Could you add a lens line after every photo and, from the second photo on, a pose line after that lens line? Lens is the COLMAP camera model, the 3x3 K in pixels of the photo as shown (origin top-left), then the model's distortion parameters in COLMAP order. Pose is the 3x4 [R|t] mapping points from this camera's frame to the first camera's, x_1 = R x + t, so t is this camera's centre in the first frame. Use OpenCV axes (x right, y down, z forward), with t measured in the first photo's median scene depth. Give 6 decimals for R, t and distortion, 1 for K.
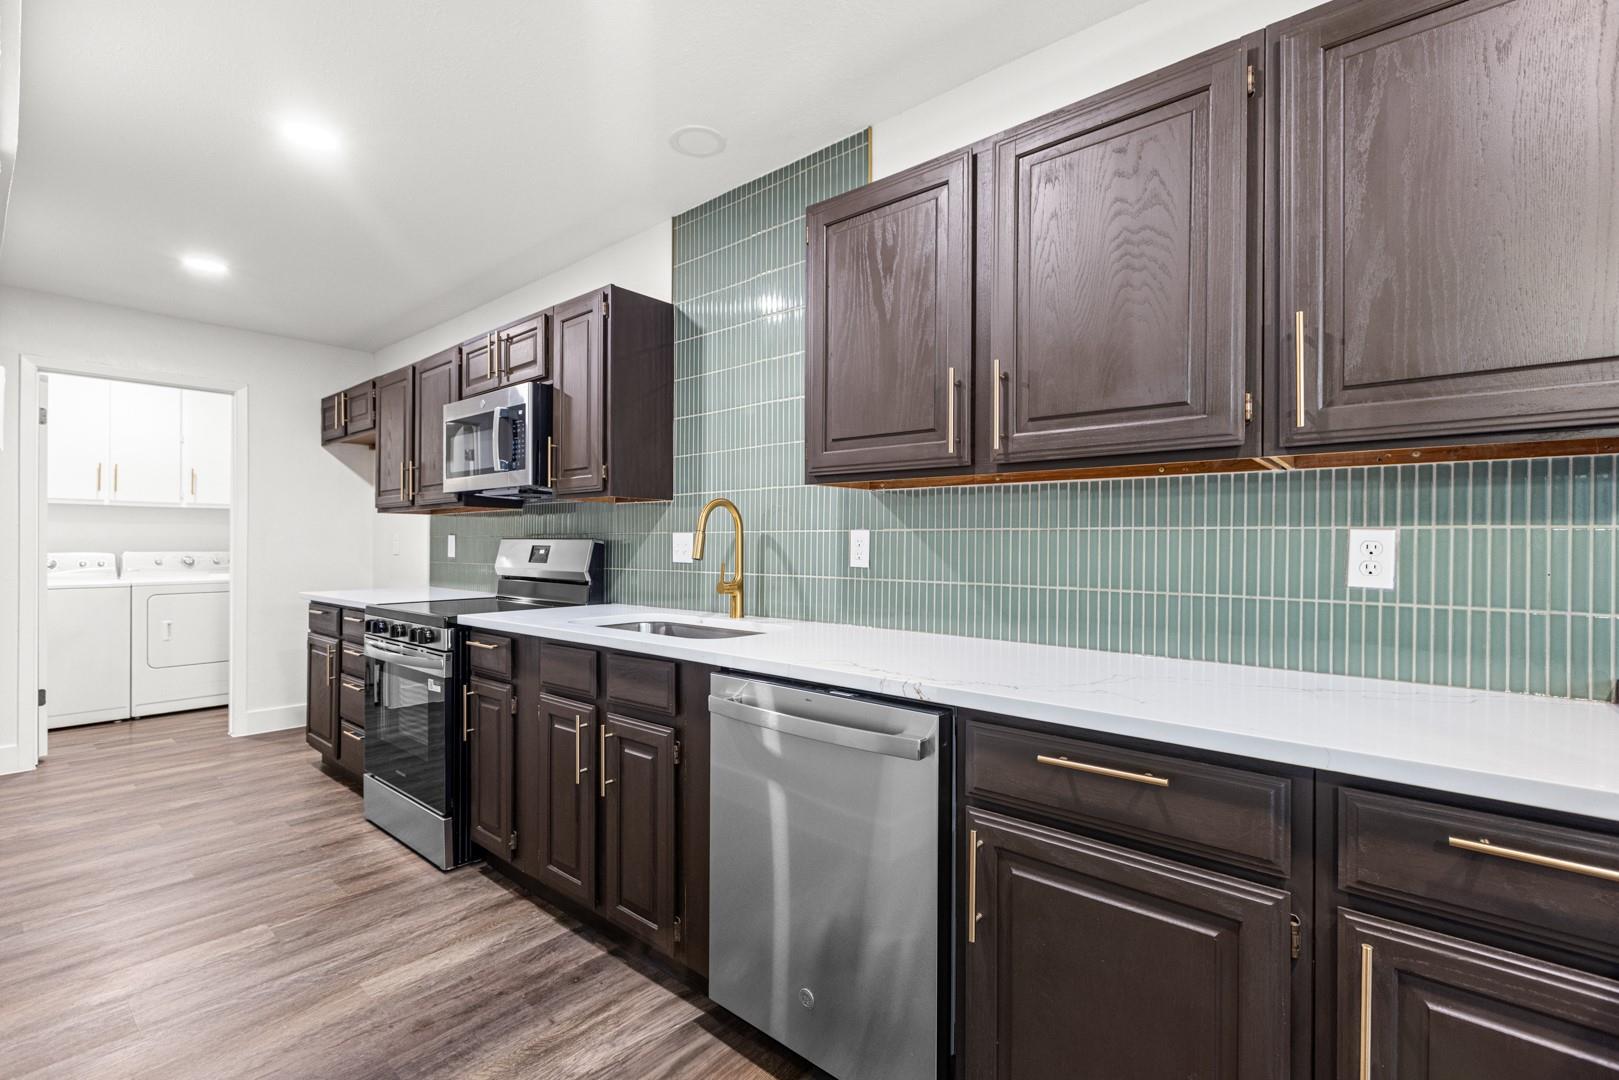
lens RADIAL K [[730.0, 0, 776.5], [0, 730.0, 542.2], [0, 0, 1]] dist [0.014536, 0.000127]
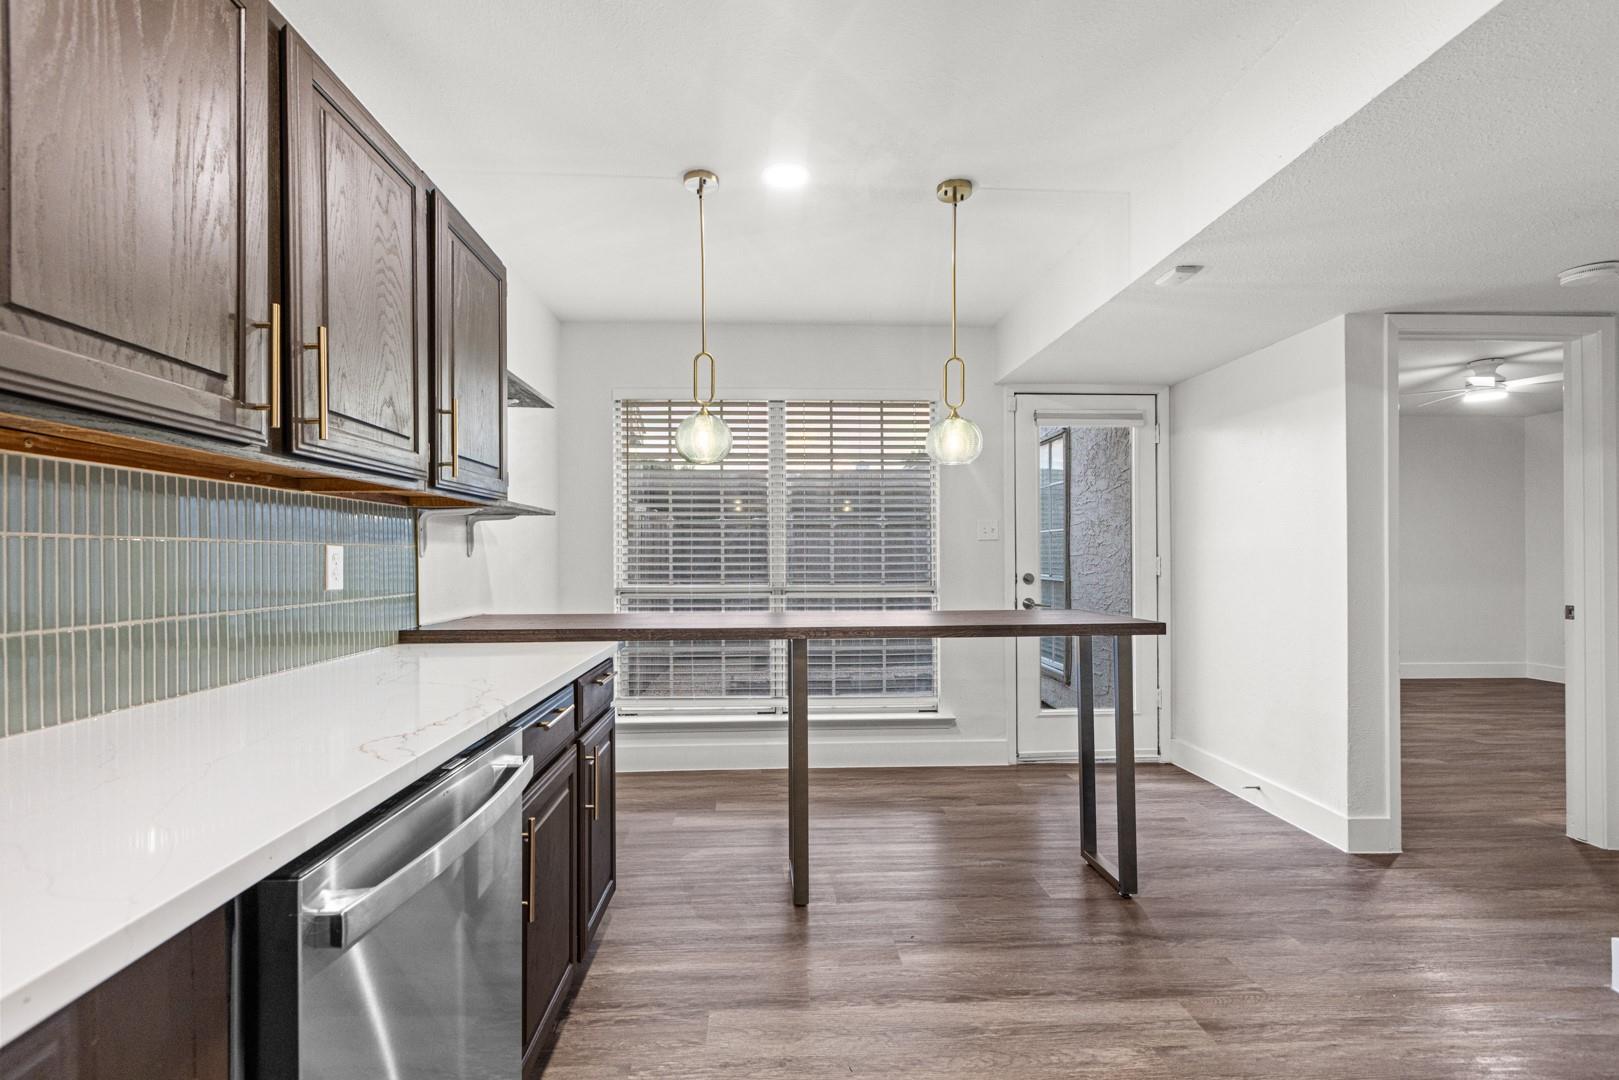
lens RADIAL K [[744.8, 0, 807.1], [0, 744.8, 548.0], [0, 0, 1]] dist [-0.001294, -0.000125]
pose [[-0.697044, 0.006879, 0.716996, -0.440695], [0.003691, 0.999975, -0.006005, -0.001395], [-0.717019, -0.001539, -0.697052, 0.807108]]
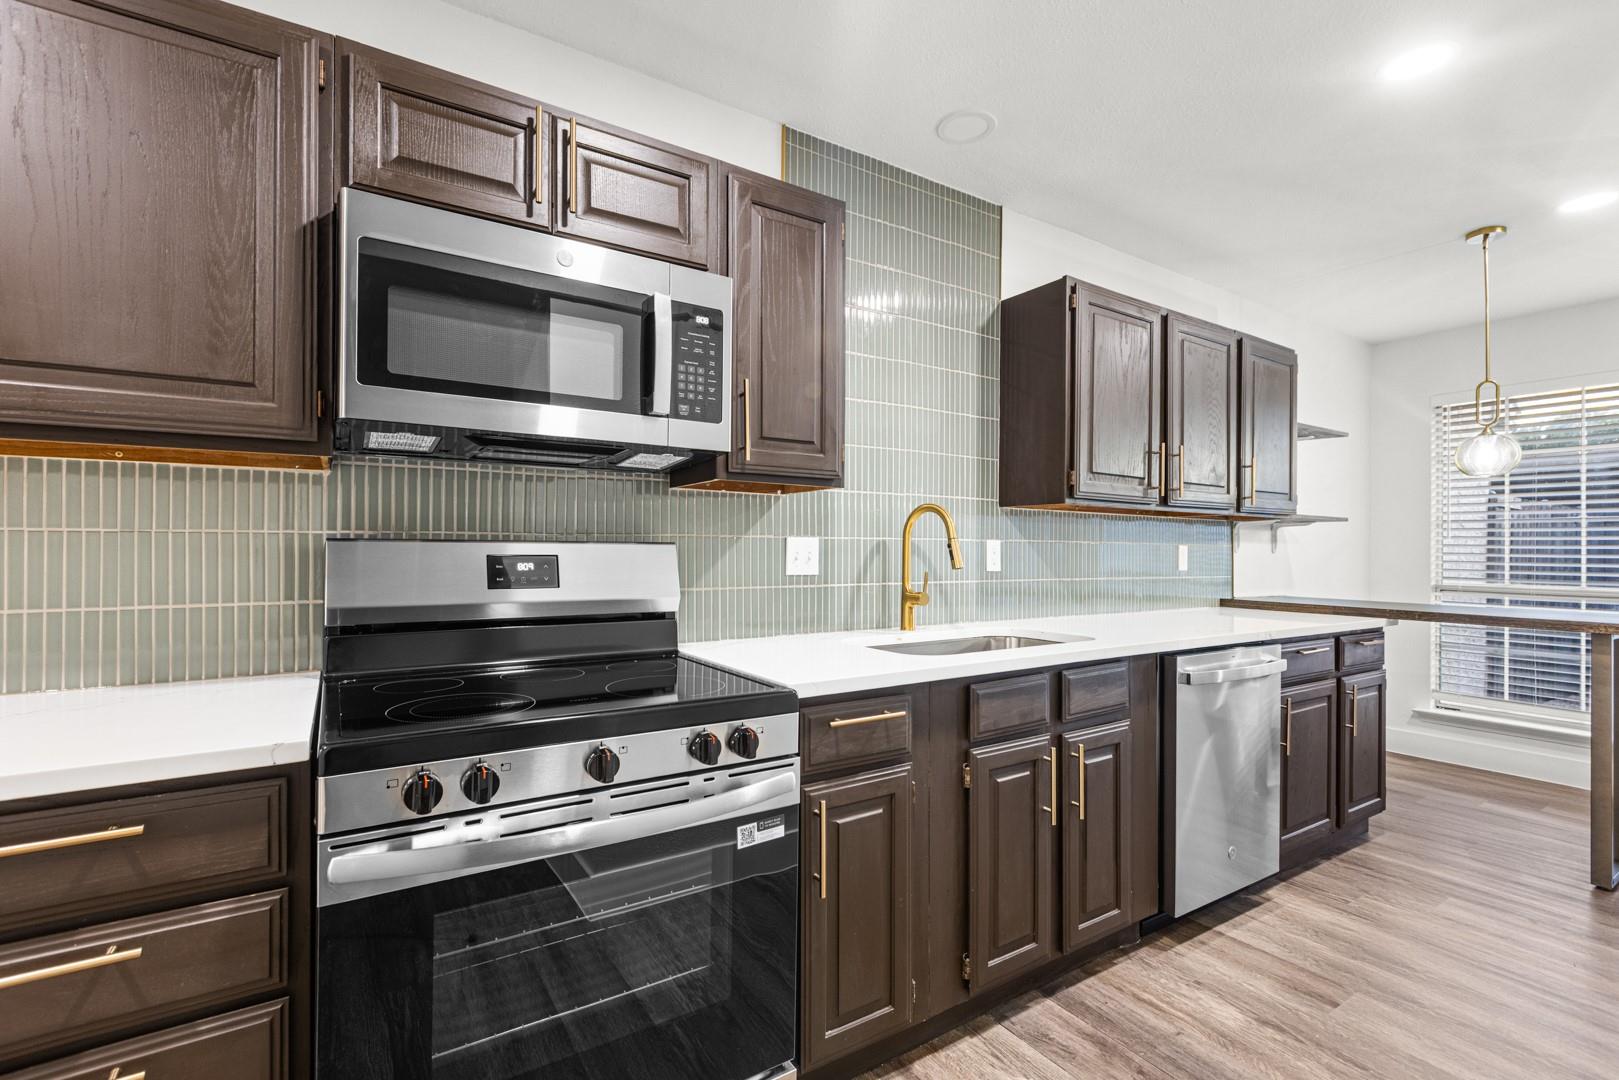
lens RADIAL K [[725.0, 0, 802.6], [0, 725.0, 549.6], [0, 0, 1]] dist [0.002449, -0.000153]
pose [[0.262862, -0.003212, 0.964828, -1.070002], [-0.007728, 0.999955, 0.005435, -0.004709], [-0.964802, -0.008885, 0.262826, 0.957196]]
